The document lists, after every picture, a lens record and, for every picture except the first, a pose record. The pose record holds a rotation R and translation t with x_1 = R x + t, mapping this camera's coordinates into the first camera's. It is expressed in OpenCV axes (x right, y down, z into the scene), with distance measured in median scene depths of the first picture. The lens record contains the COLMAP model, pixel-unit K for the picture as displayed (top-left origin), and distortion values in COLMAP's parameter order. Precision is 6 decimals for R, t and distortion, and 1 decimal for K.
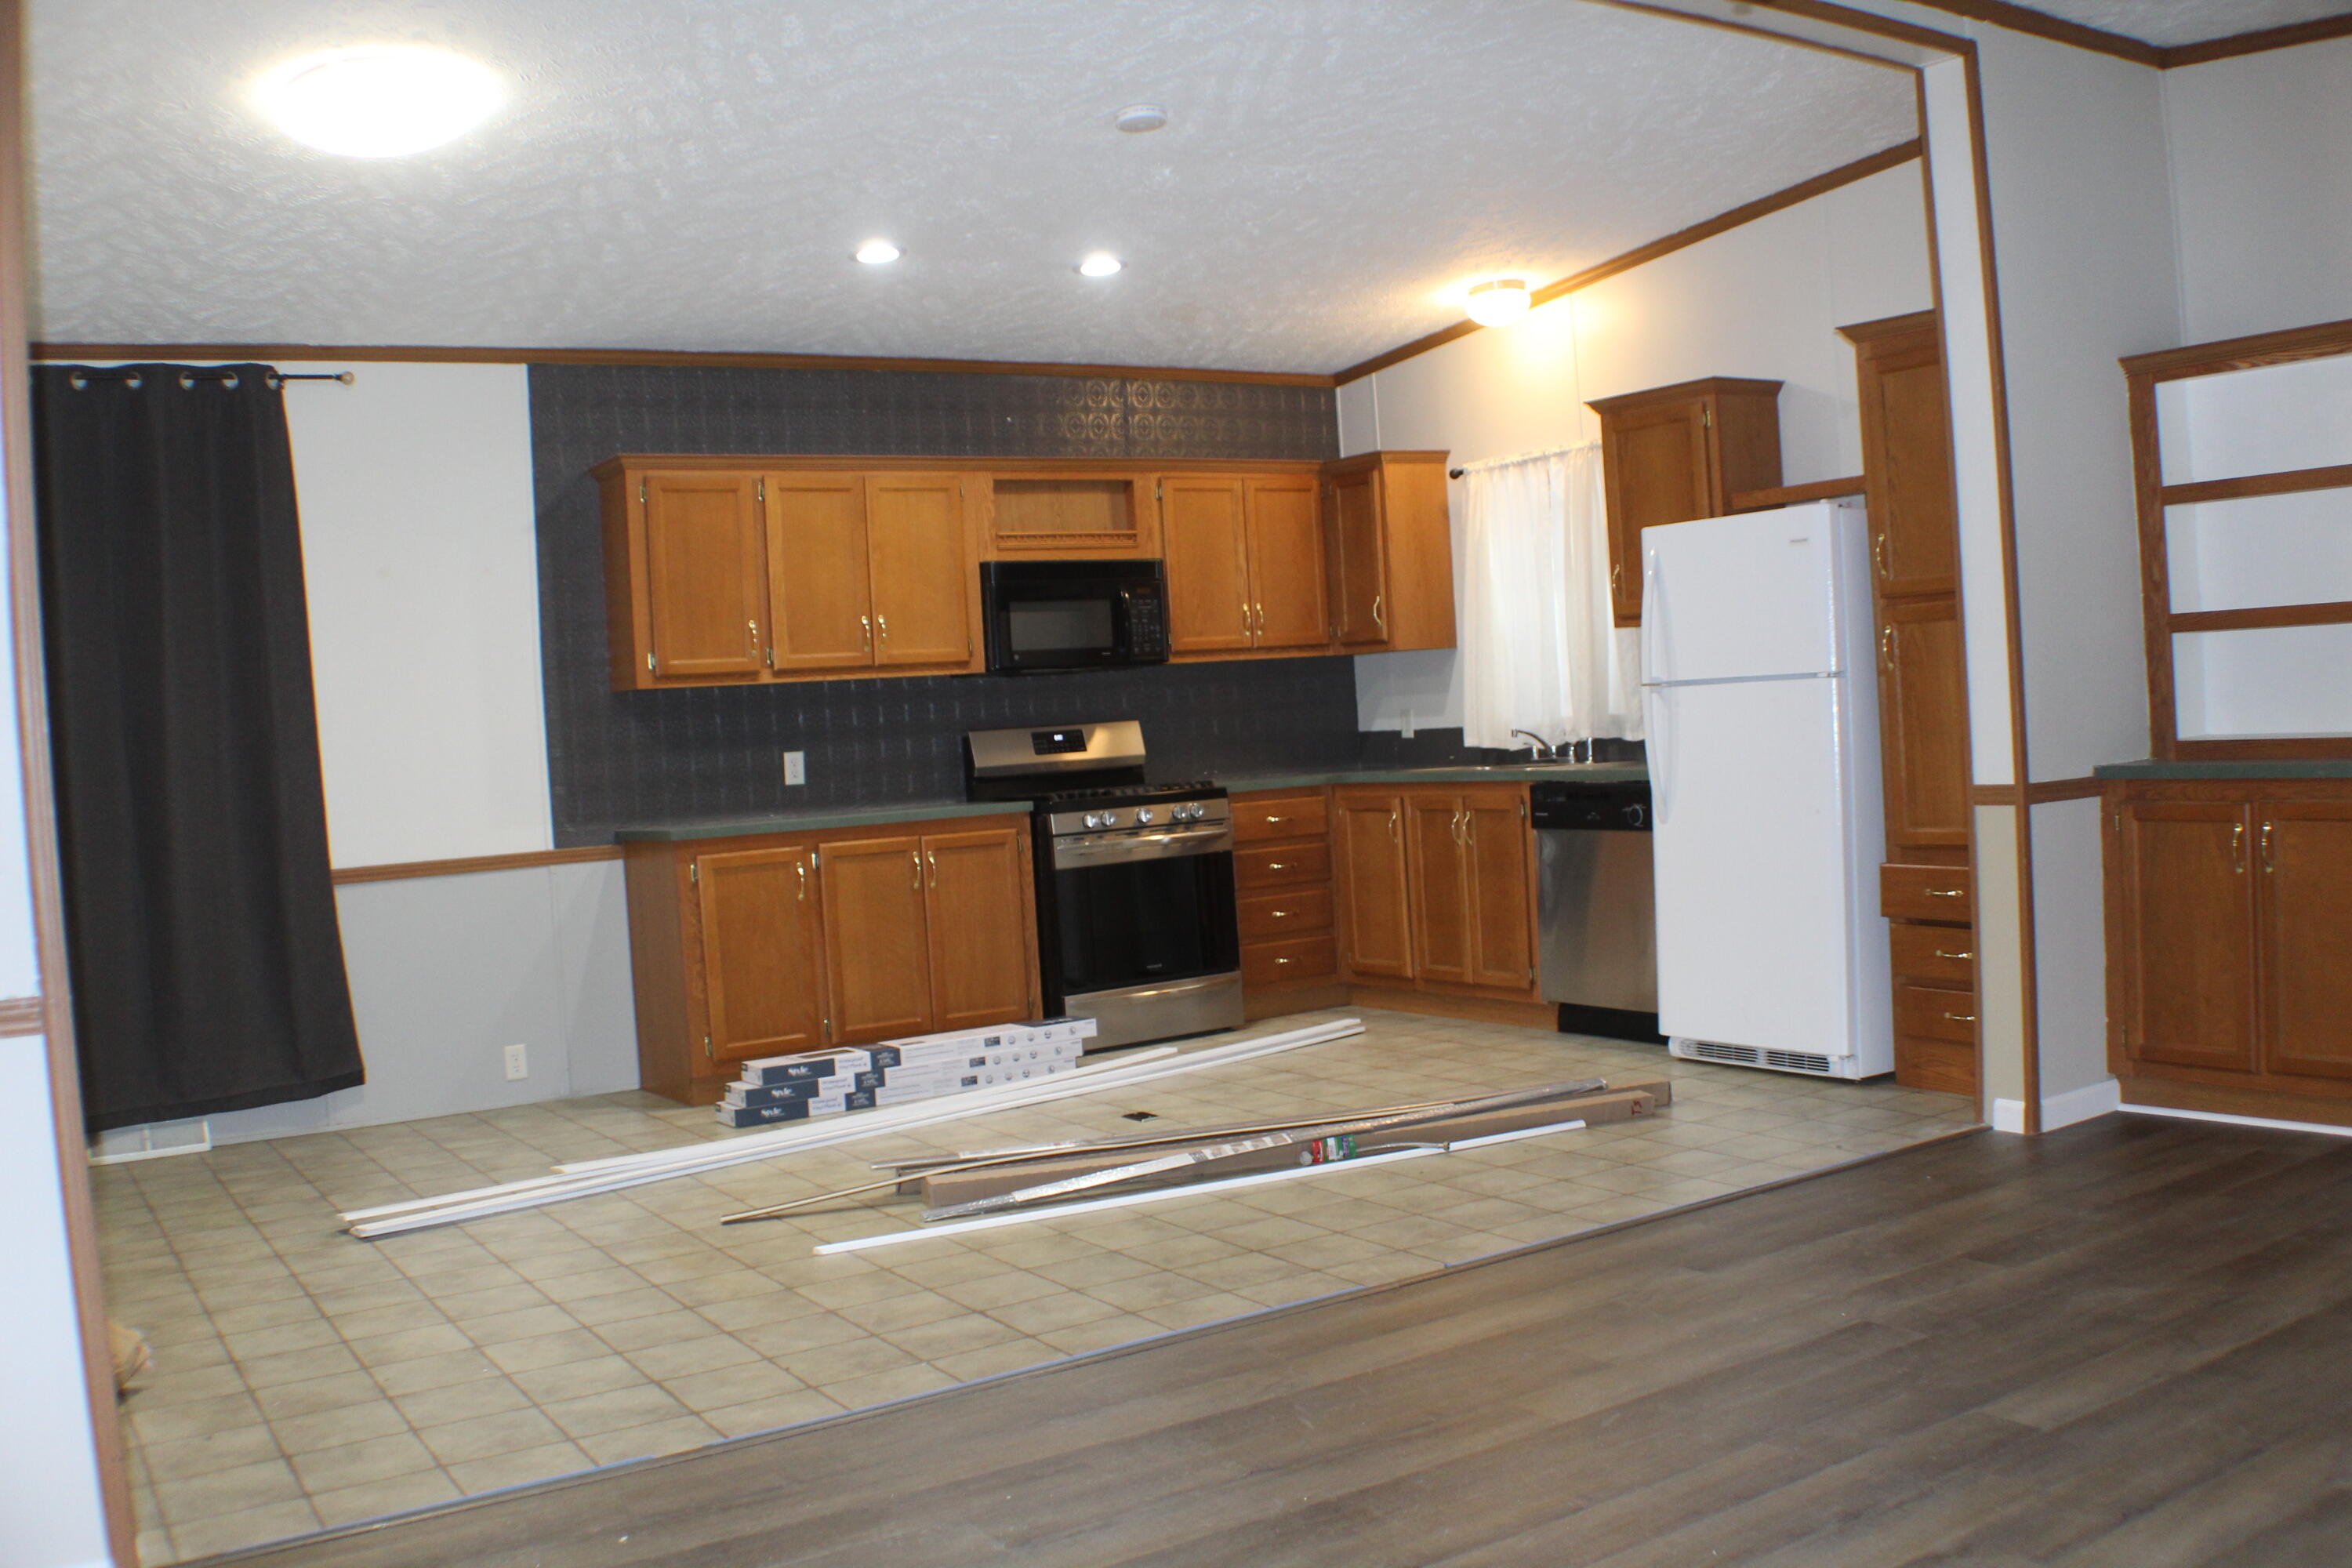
lens RADIAL K [[2148.7, 0, 1175.5], [0, 2148.7, 770.9], [0, 0, 1]] dist [-0.158938, 0.000000]
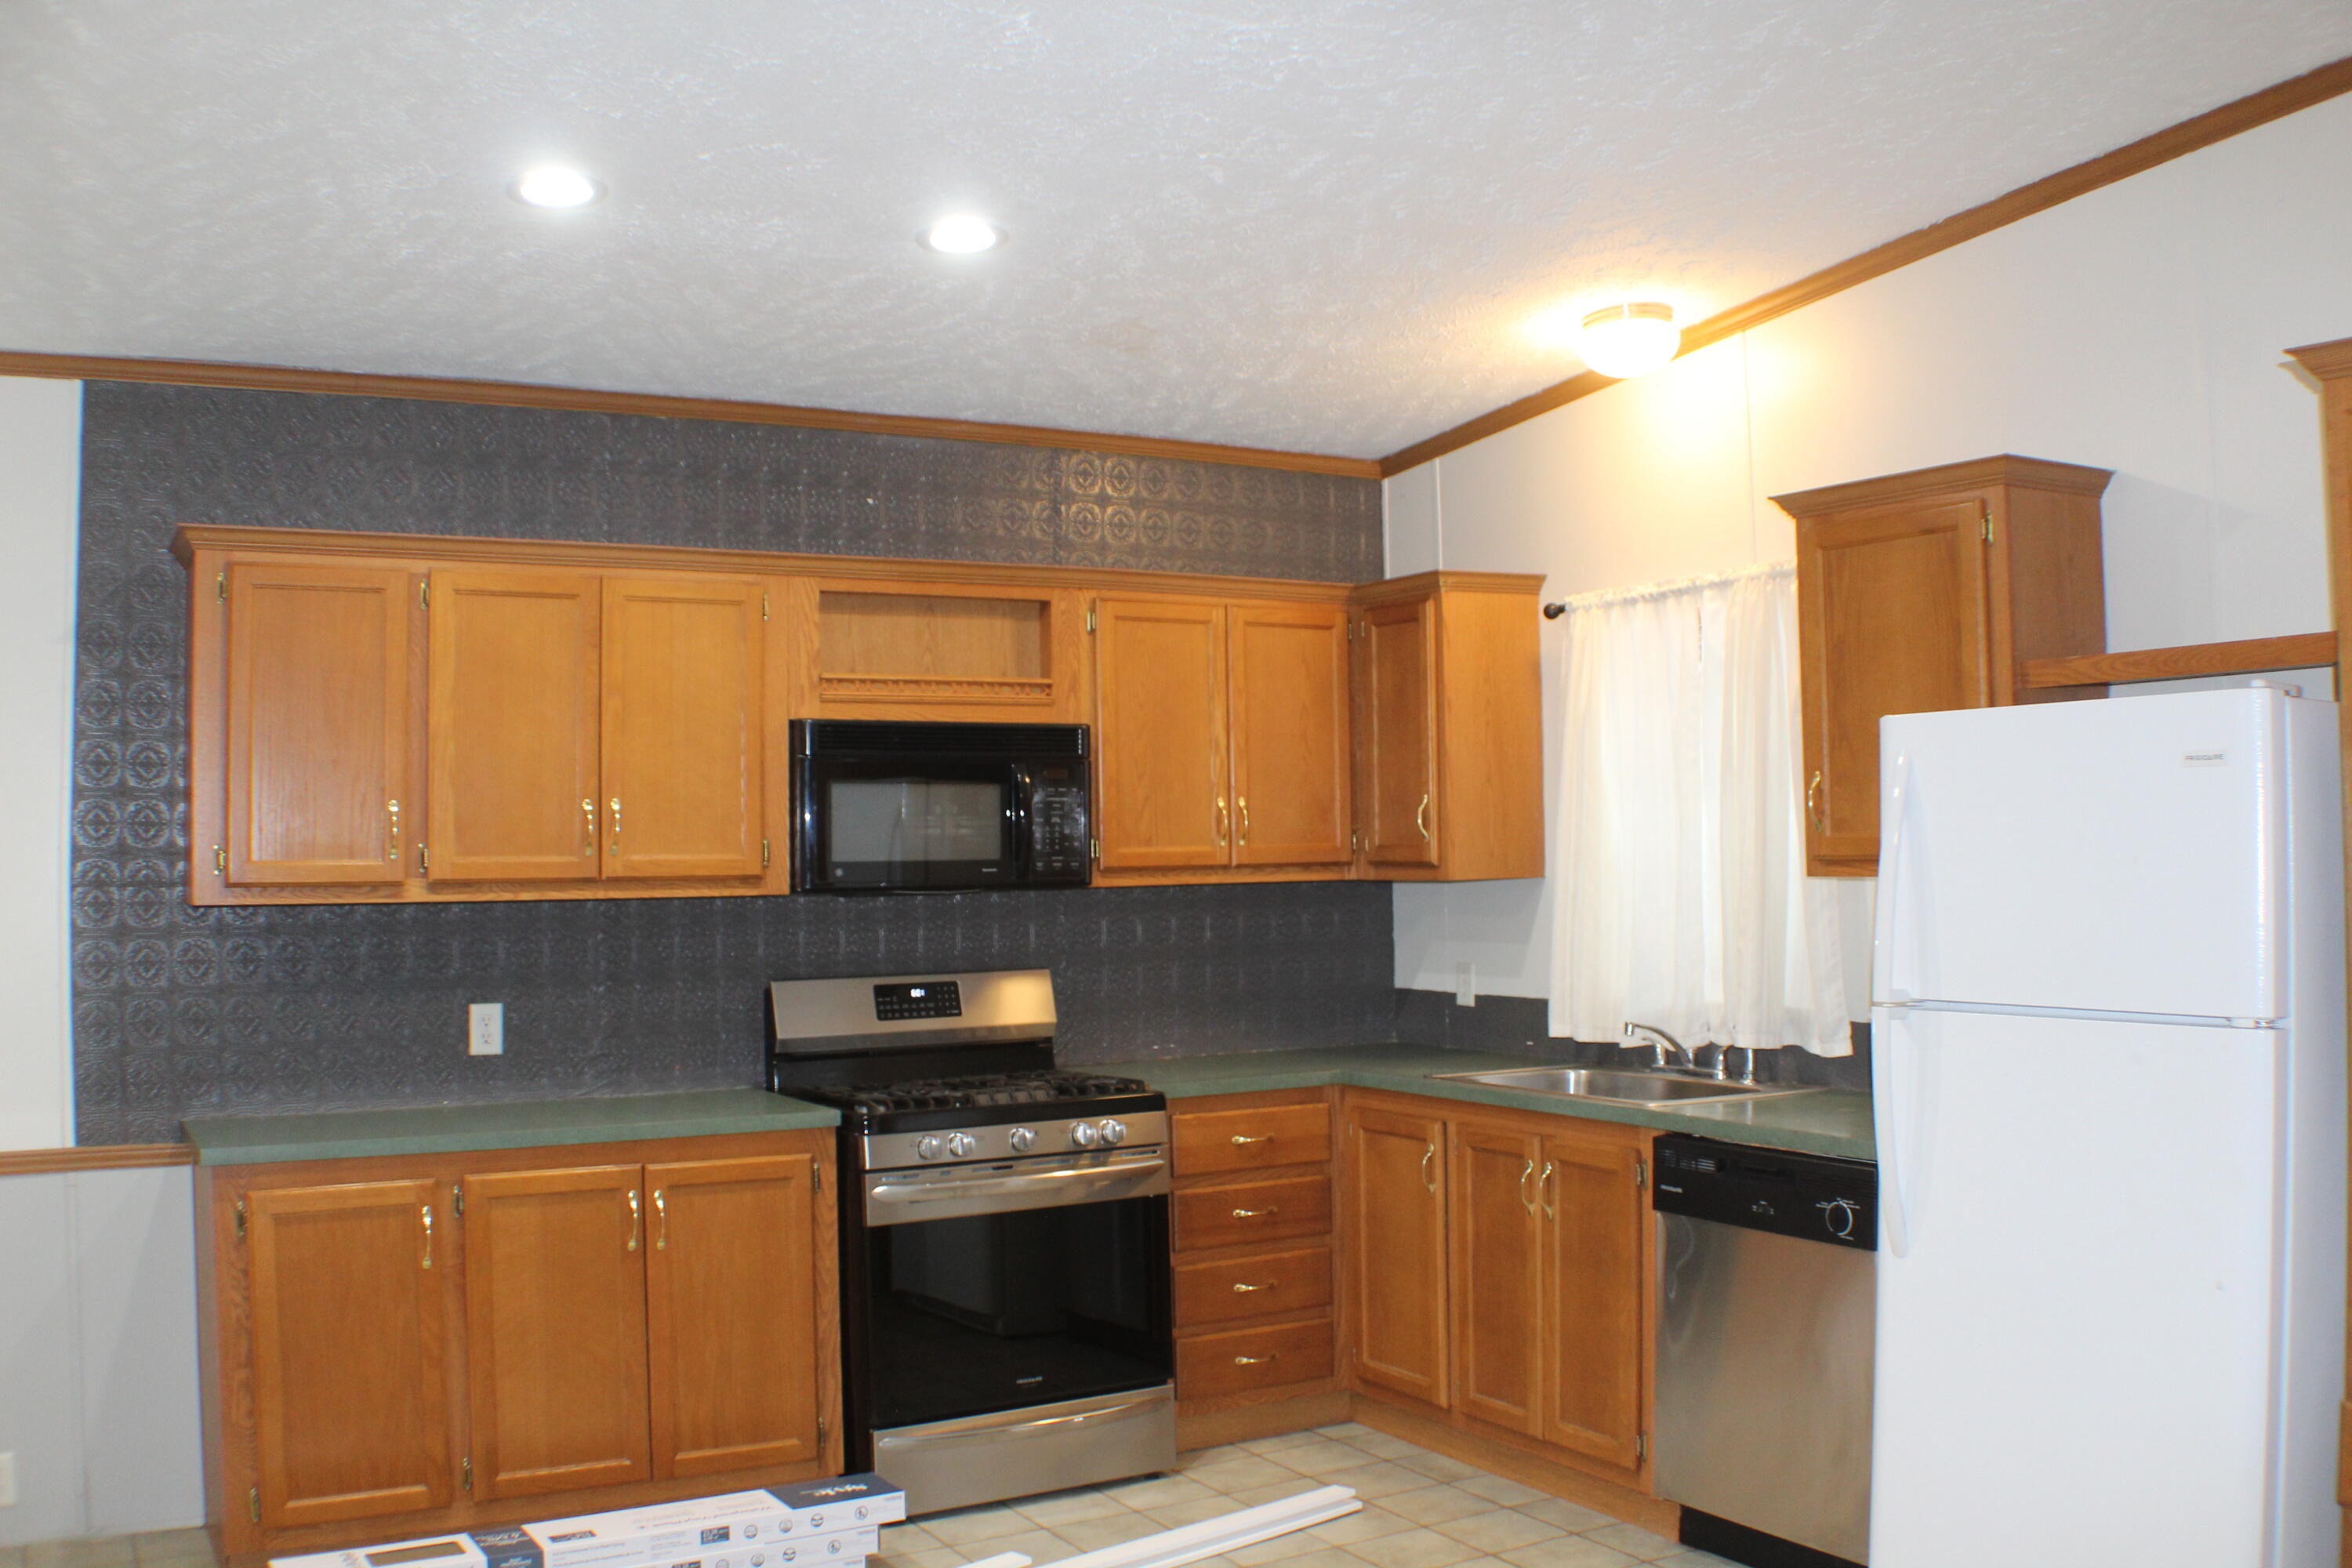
lens RADIAL K [[2148.7, 0, 1179.5], [0, 2148.7, 795.3], [0, 0, 1]] dist [-0.158938, 0.000000]
pose [[0.998027, 0.043979, -0.044801, 0.054215], [-0.046240, 0.997641, -0.050736, -0.049371], [0.042464, 0.052708, 0.997707, 0.384732]]
